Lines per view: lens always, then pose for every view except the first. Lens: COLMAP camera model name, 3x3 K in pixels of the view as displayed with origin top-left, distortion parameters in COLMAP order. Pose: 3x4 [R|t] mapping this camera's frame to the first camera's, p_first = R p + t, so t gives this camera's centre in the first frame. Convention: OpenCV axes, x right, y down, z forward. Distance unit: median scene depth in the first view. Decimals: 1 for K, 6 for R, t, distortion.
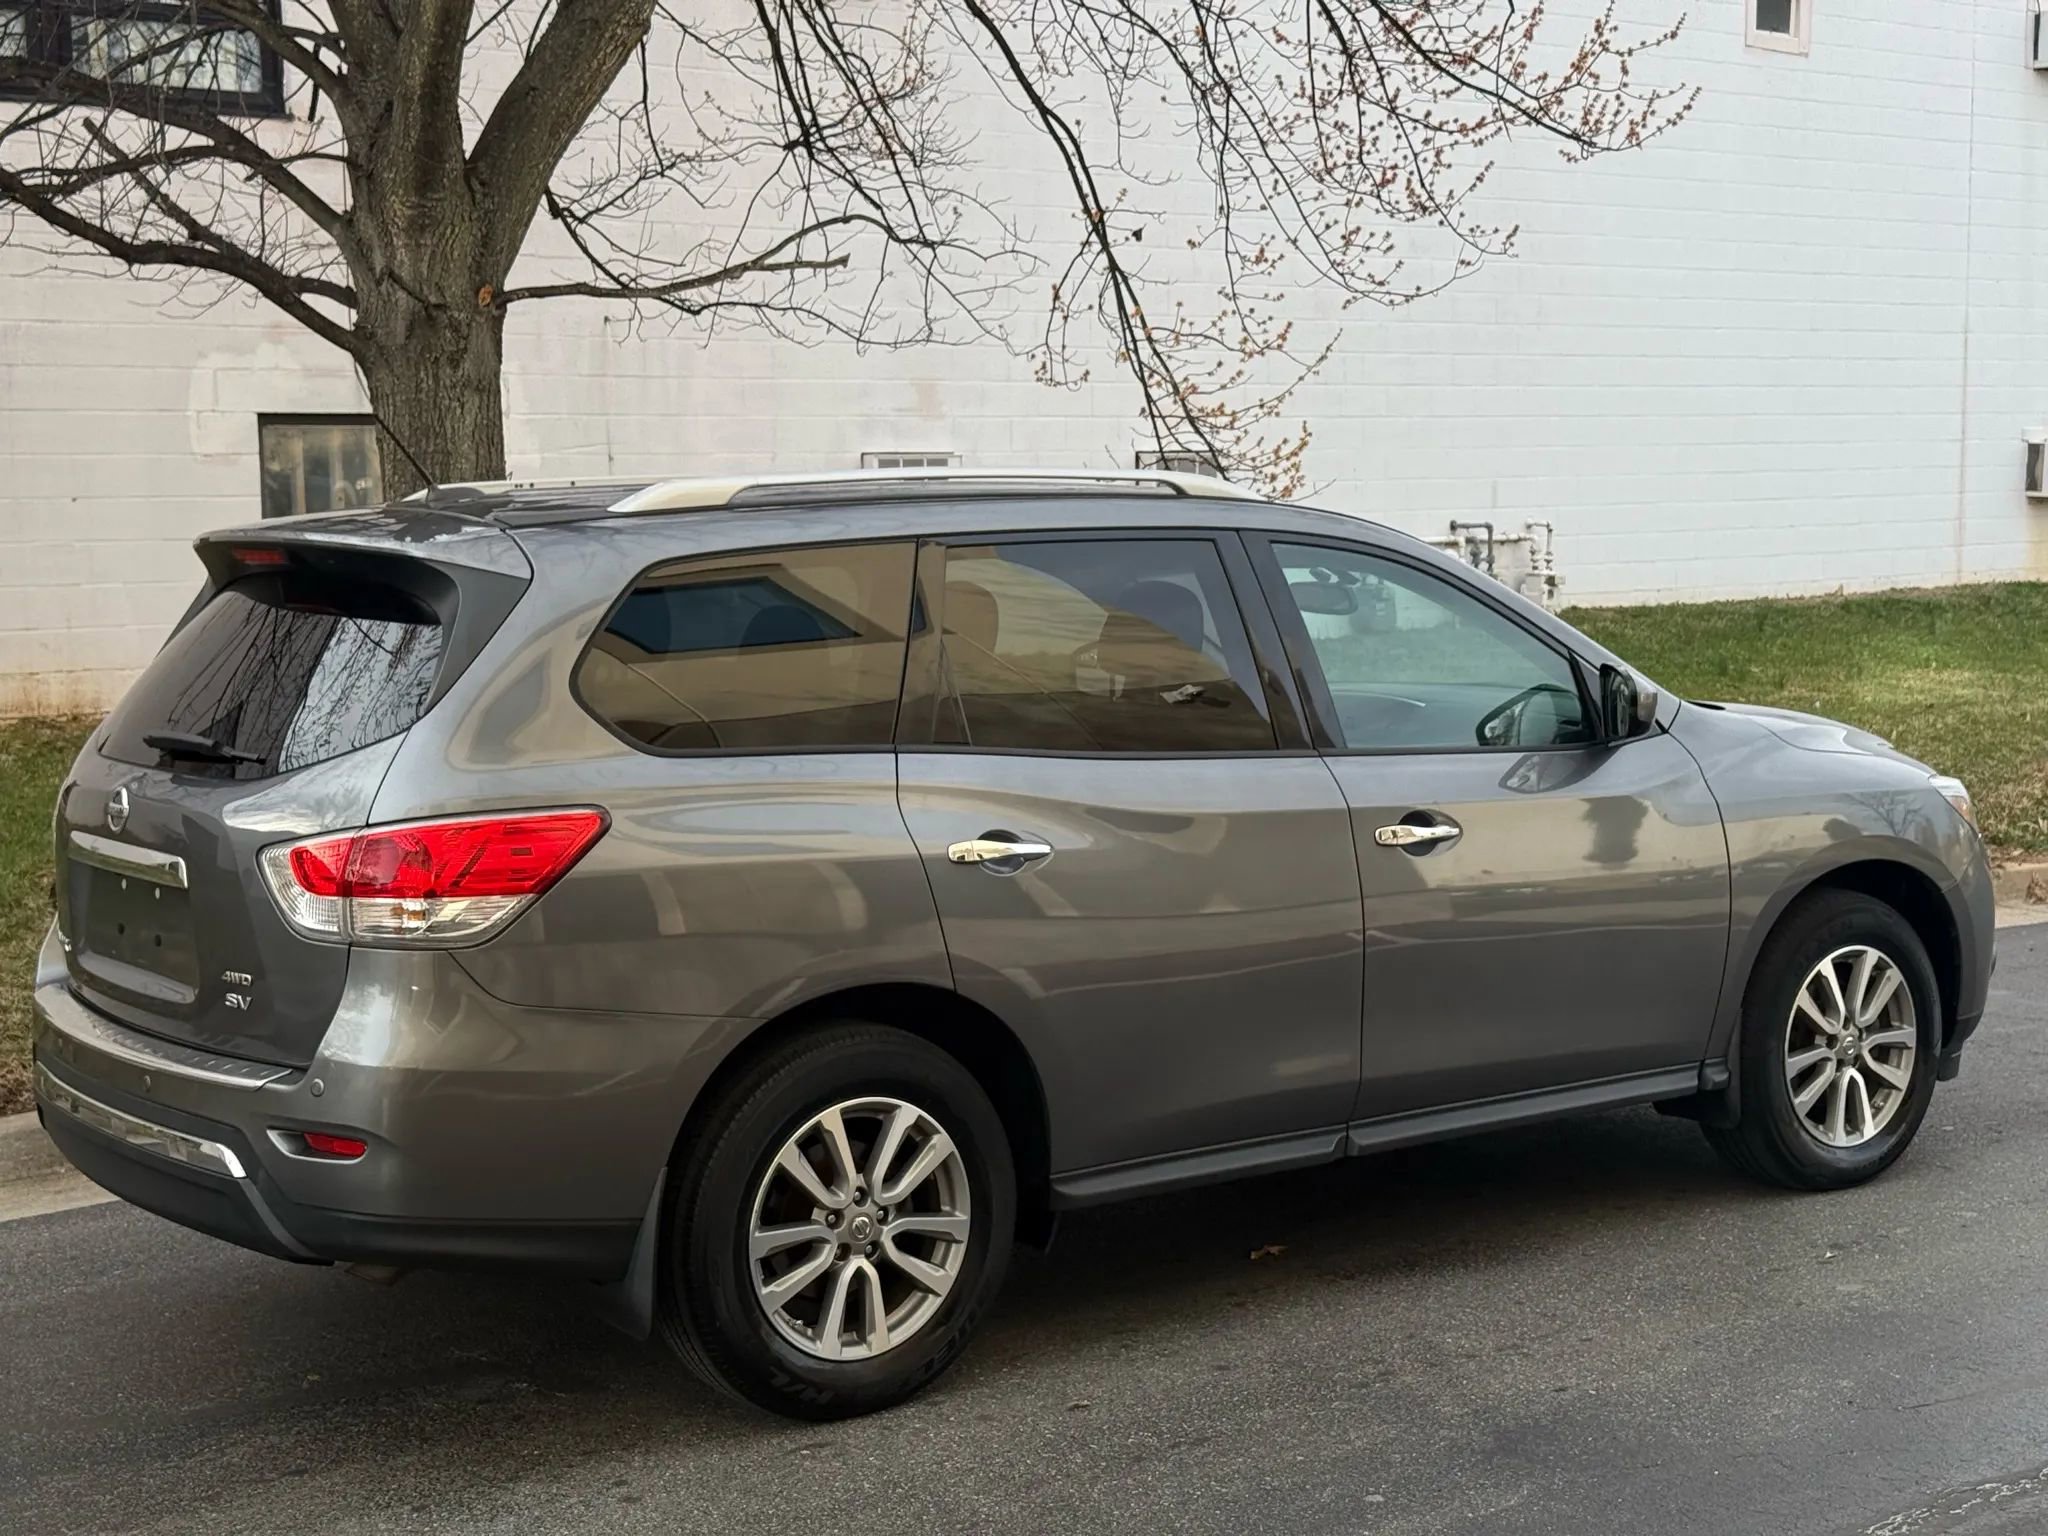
lens RADIAL K [[2887.8, 0, 1019.3], [0, 2887.8, 775.0], [0, 0, 1]] dist [0.084551, 0.000000]
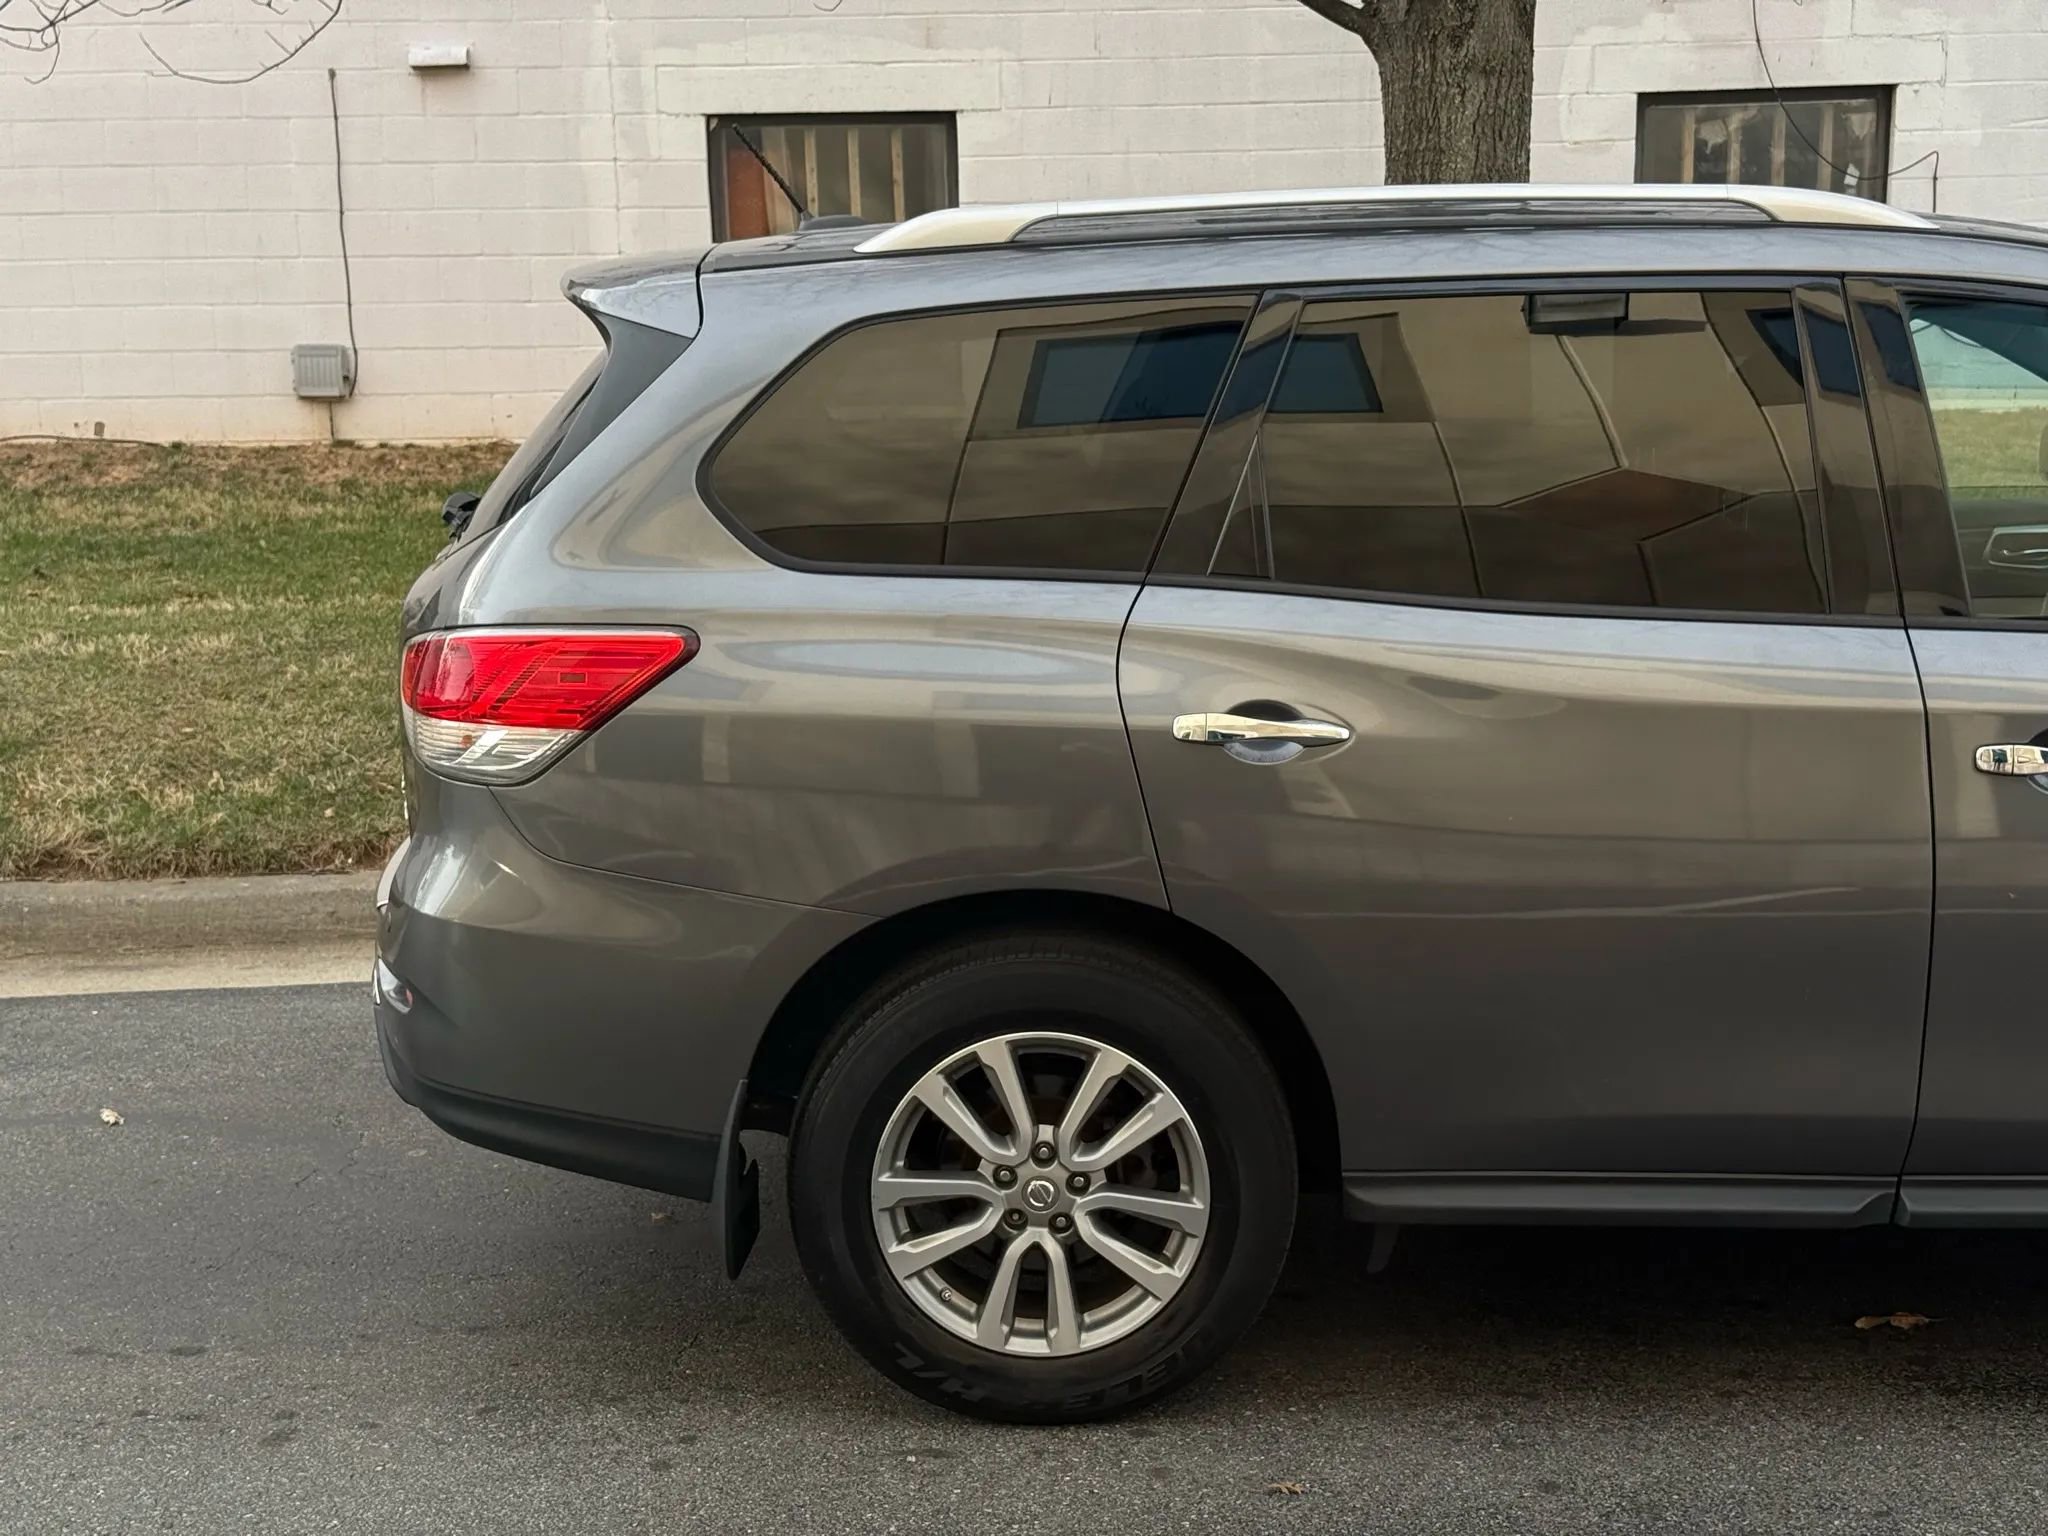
lens RADIAL K [[2887.8, 0, 1011.6], [0, 2887.8, 785.9], [0, 0, 1]] dist [0.084551, 0.000000]
pose [[0.788550, 0.123504, -0.602441, 0.385777], [-0.053668, 0.989709, 0.132650, -0.053184], [0.612624, -0.072269, 0.787064, 0.386840]]
